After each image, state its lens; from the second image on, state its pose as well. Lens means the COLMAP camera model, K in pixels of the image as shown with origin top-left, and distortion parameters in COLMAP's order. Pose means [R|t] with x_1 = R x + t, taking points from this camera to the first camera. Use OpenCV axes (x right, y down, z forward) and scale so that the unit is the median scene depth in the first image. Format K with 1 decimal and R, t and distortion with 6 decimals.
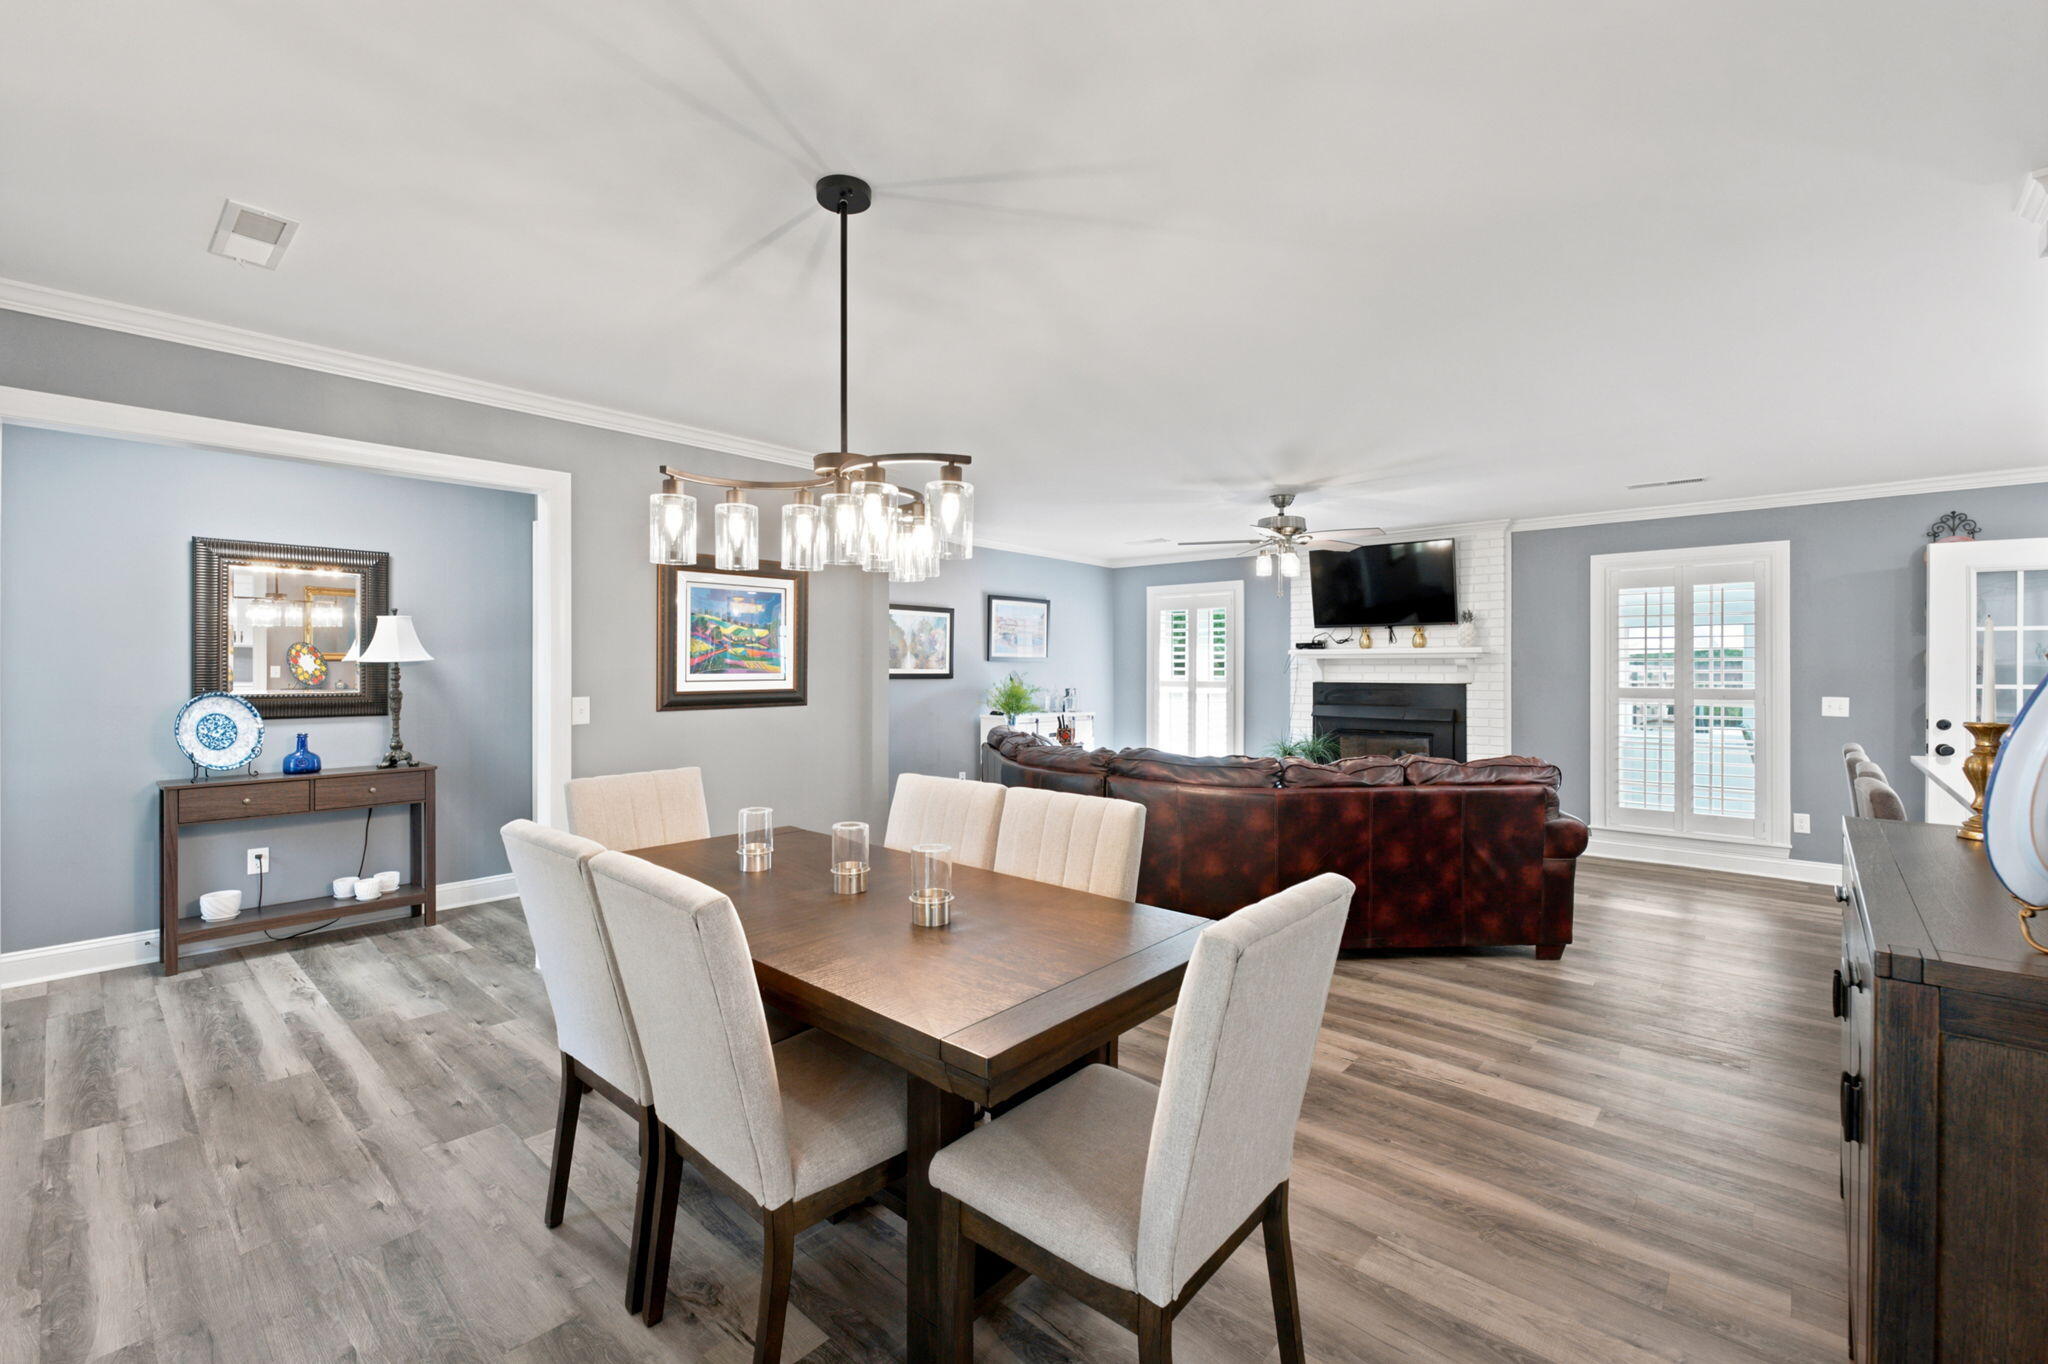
lens RADIAL K [[866.8, 0, 1010.2], [0, 866.8, 670.8], [0, 0, 1]] dist [-0.000730, -0.000539]
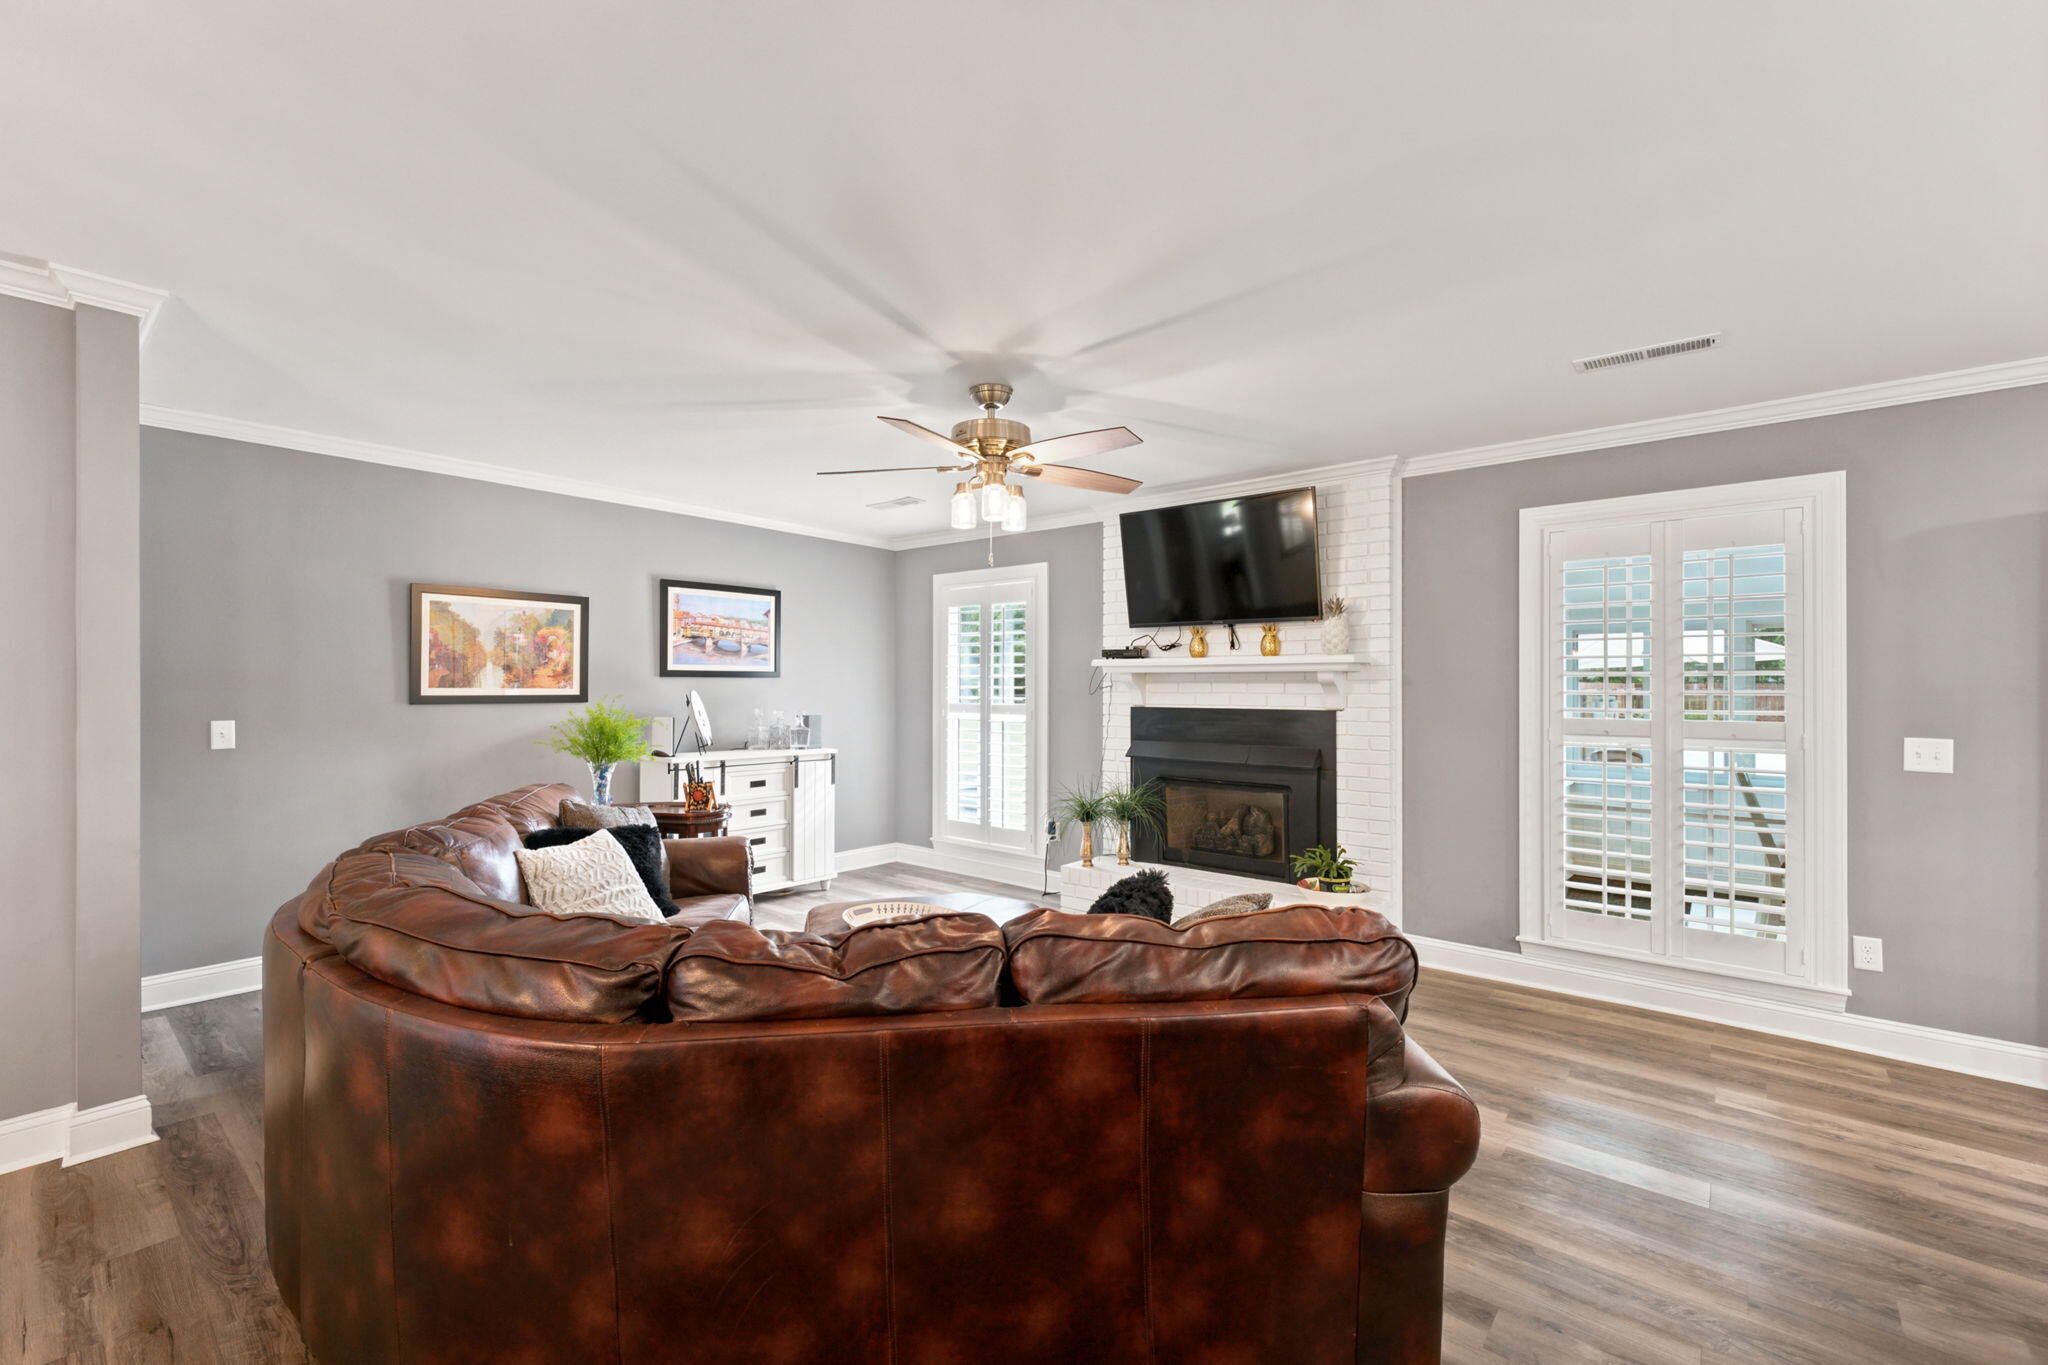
lens RADIAL K [[866.8, 0, 1011.5], [0, 866.8, 682.7], [0, 0, 1]] dist [-0.000730, -0.000539]
pose [[0.999176, 0.000155, 0.040590, 0.387081], [0.000069, 0.999985, -0.005516, -0.004313], [-0.040591, 0.005514, 0.999161, 0.543095]]
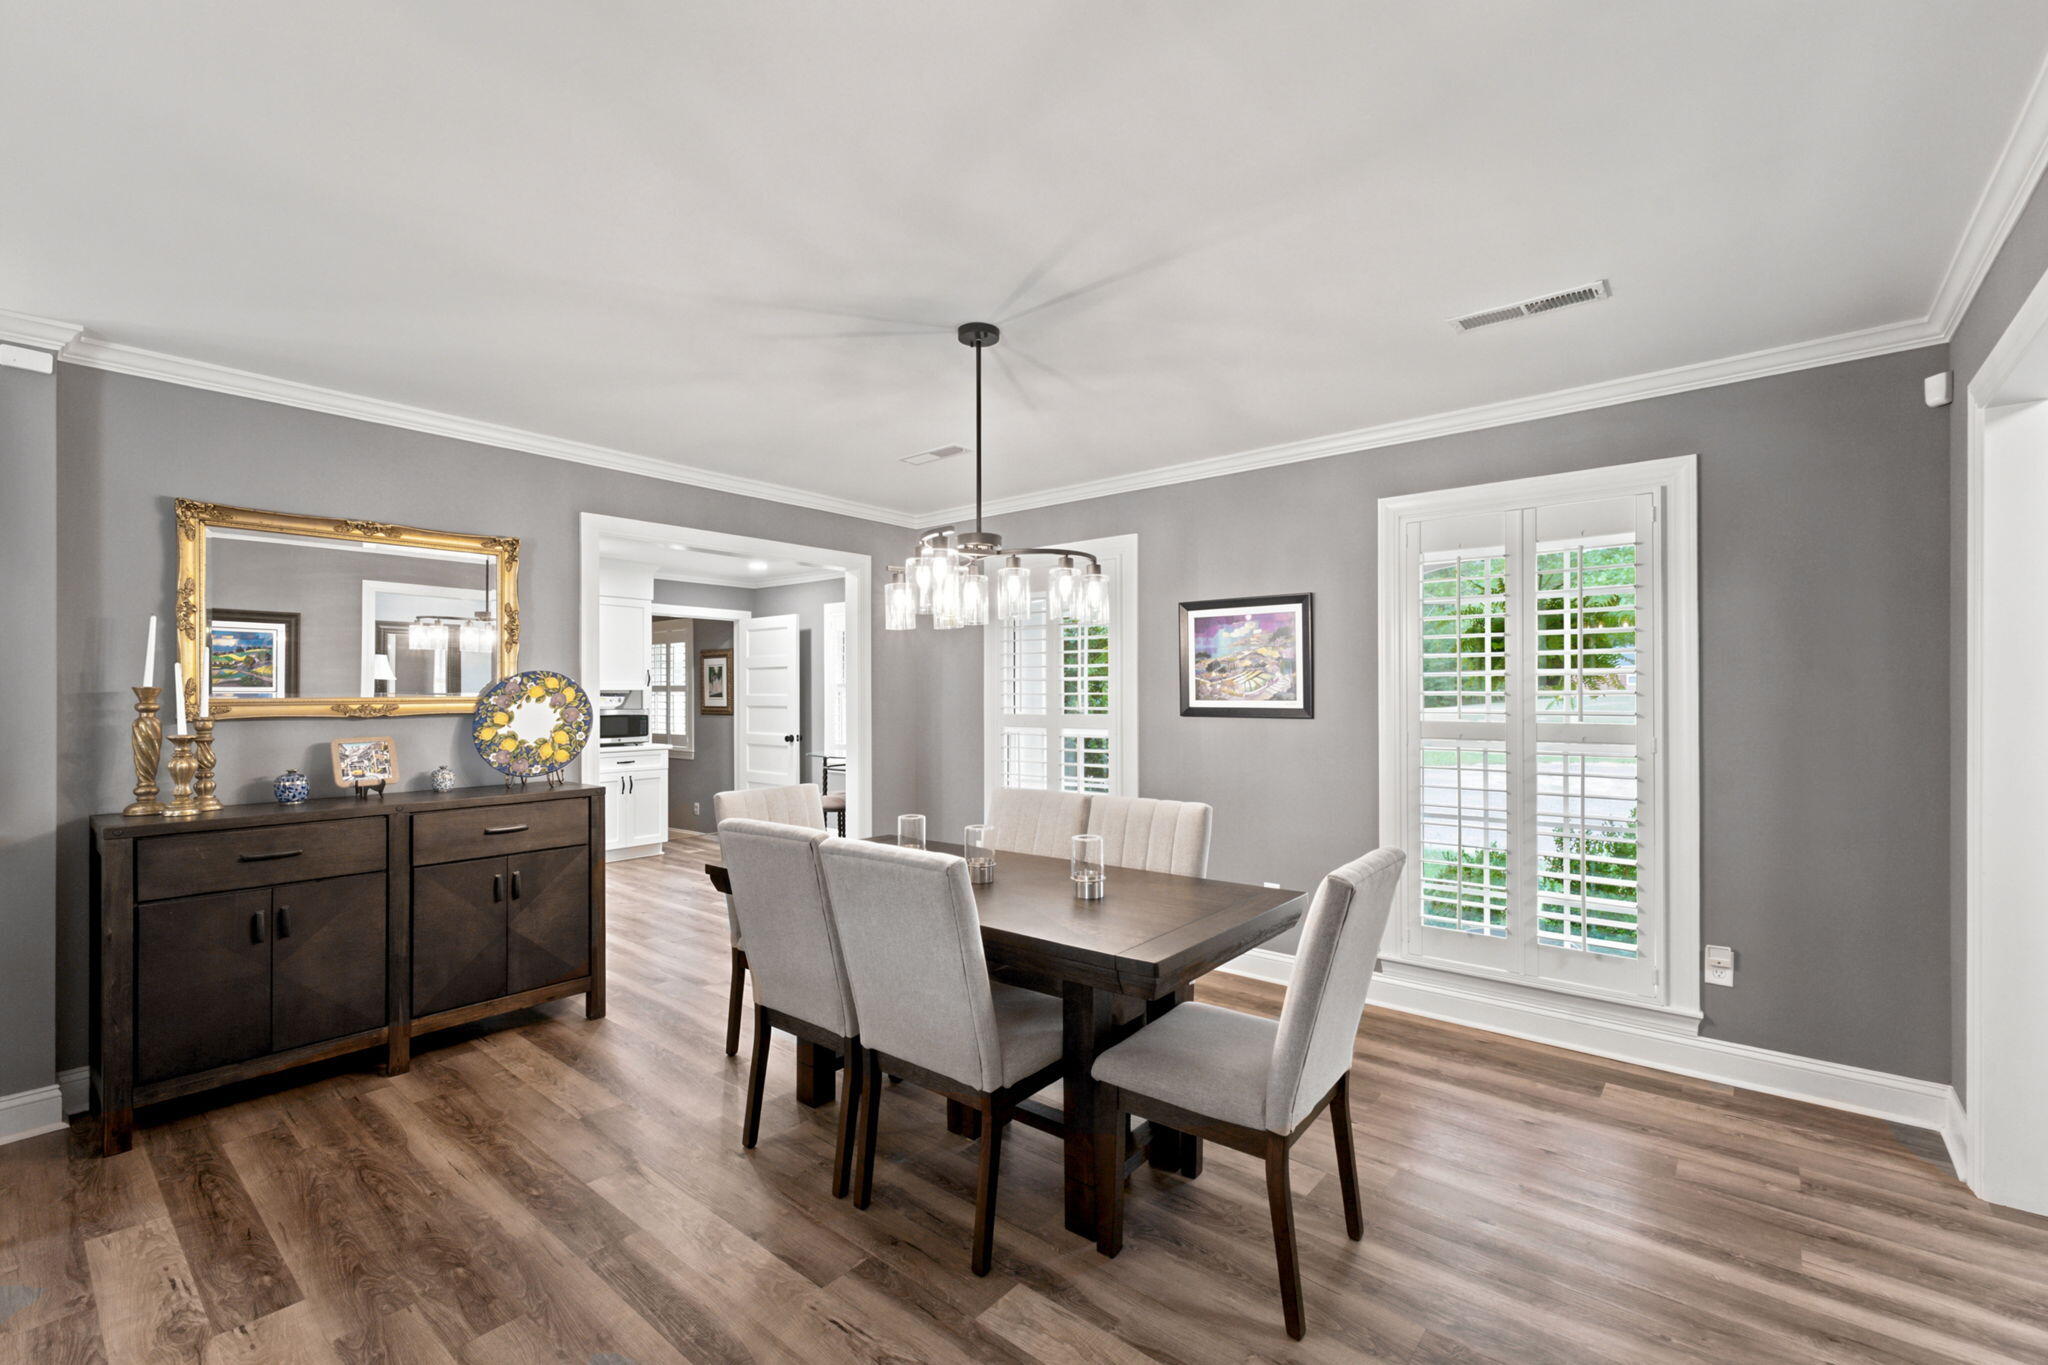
lens RADIAL K [[866.8, 0, 1015.8], [0, 866.8, 694.4], [0, 0, 1]] dist [-0.000730, -0.000539]
pose [[-0.999335, -0.000437, -0.036453, -0.093768], [-0.000662, 0.999981, 0.006162, -0.006994], [0.036450, 0.006182, -0.999316, 1.091700]]
